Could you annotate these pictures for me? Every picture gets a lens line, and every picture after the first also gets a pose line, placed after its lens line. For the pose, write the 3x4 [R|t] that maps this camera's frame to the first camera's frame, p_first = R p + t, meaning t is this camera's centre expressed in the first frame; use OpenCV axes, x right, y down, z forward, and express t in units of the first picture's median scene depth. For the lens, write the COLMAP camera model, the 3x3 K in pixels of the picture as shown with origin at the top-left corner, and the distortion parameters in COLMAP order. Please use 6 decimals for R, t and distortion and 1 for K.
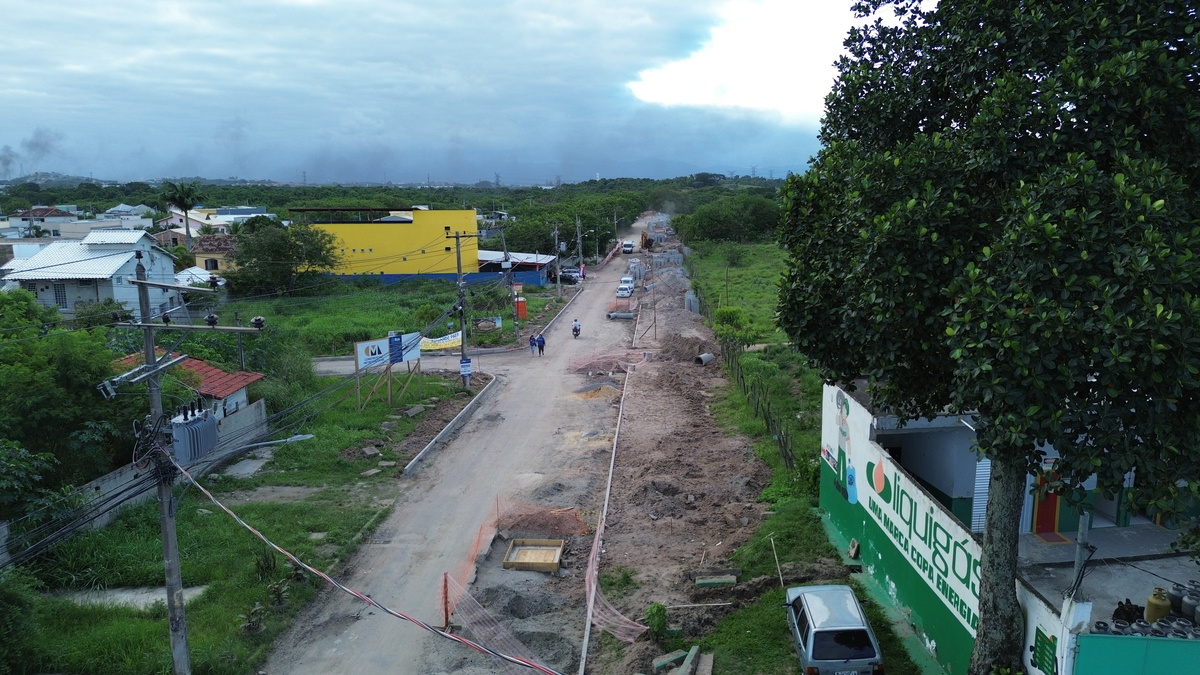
lens RADIAL K [[843.5, 0, 606.9], [0, 843.5, 335.1], [0, 0, 1]] dist [0.051364, 0.000135]
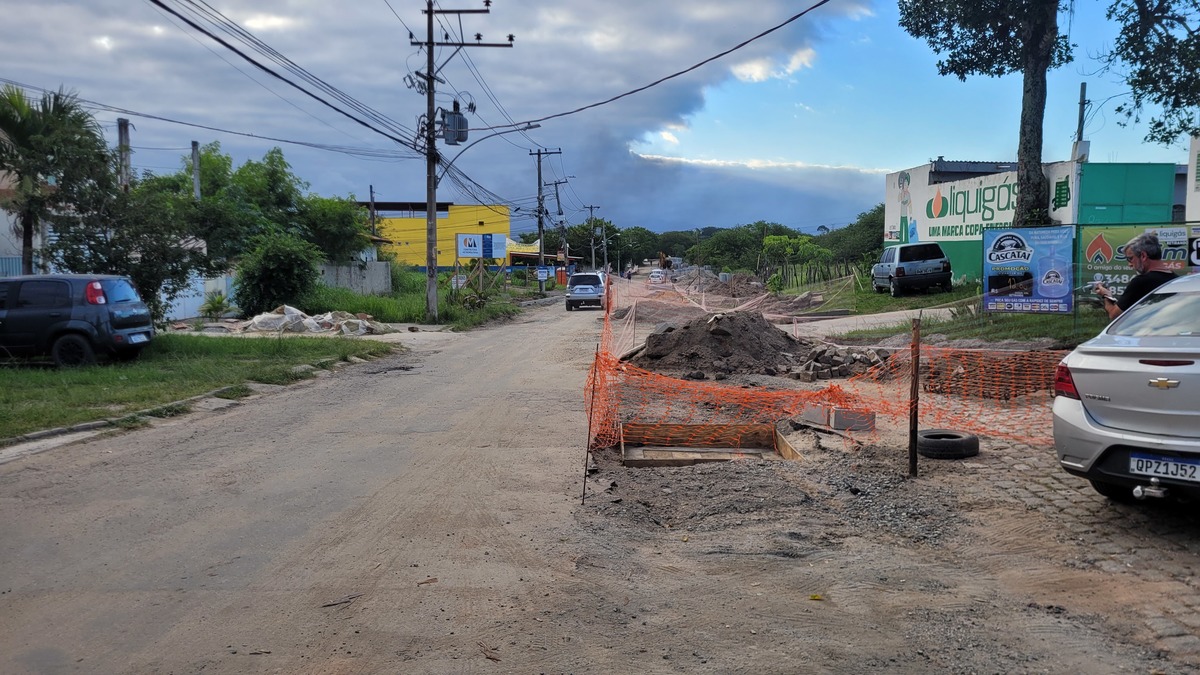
lens RADIAL K [[909.3, 0, 593.3], [0, 909.3, 335.6], [0, 0, 1]] dist [0.049904, -0.007134]
pose [[0.999976, 0.003114, -0.006162, -0.100977], [-0.003687, 0.995446, -0.095253, 0.253345], [0.005837, 0.095274, 0.995434, -0.197598]]
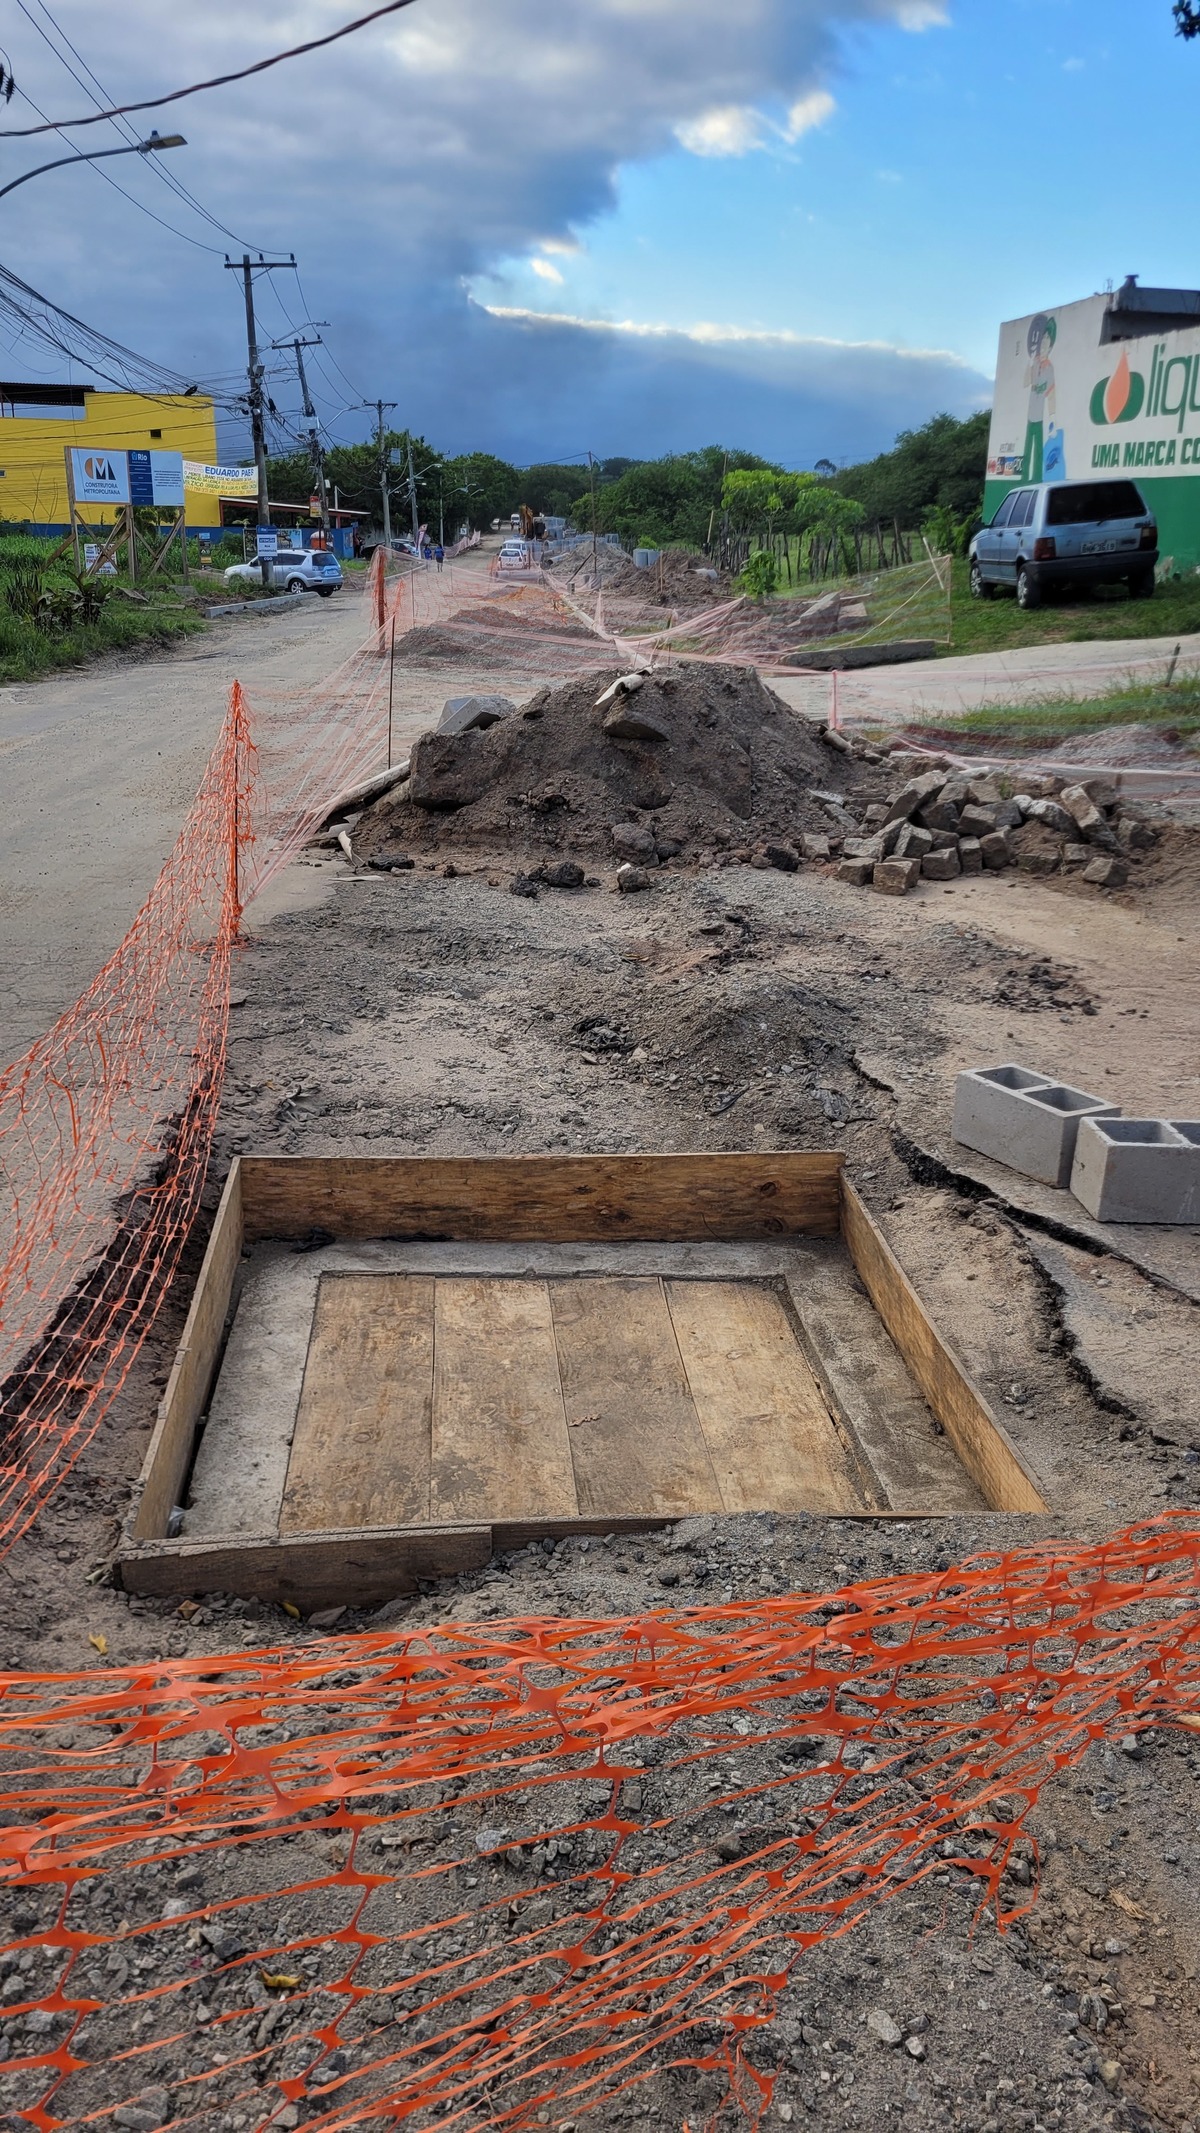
lens RADIAL K [[1616.3, 0, 565.4], [0, 1616.3, 1052.6], [0, 0, 1]] dist [0.049904, -0.007134]
pose [[0.995789, -0.011312, 0.090979, -0.084024], [-0.001257, 0.990580, 0.136927, 0.232902], [-0.091671, -0.136465, 0.986394, -0.069927]]
